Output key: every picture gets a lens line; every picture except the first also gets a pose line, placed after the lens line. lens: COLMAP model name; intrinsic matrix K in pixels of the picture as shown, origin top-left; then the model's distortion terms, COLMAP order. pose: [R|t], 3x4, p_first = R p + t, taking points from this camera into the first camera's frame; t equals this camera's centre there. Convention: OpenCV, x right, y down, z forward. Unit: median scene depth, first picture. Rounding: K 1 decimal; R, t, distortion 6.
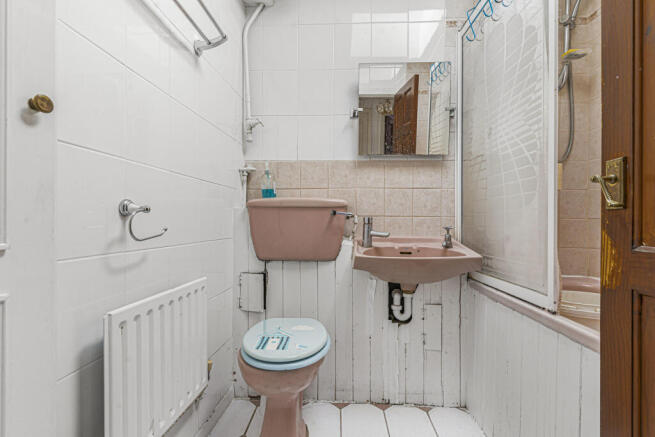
lens RADIAL K [[314.4, 0, 327.5], [0, 314.4, 218.5], [0, 0, 1]] dist [0.002721, -0.000258]
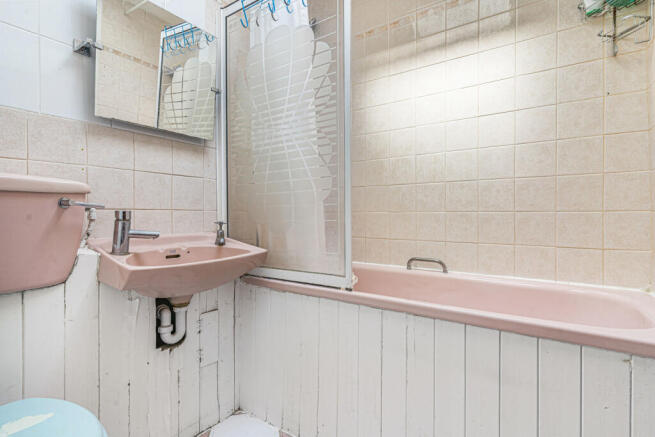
lens RADIAL K [[314.4, 0, 327.5], [0, 314.4, 218.5], [0, 0, 1]] dist [0.002721, -0.000258]
pose [[0.526949, -0.018440, 0.849697, -0.219406], [0.000853, 0.999776, 0.021168, -0.001250], [-0.849896, -0.010430, 0.526846, 0.266975]]
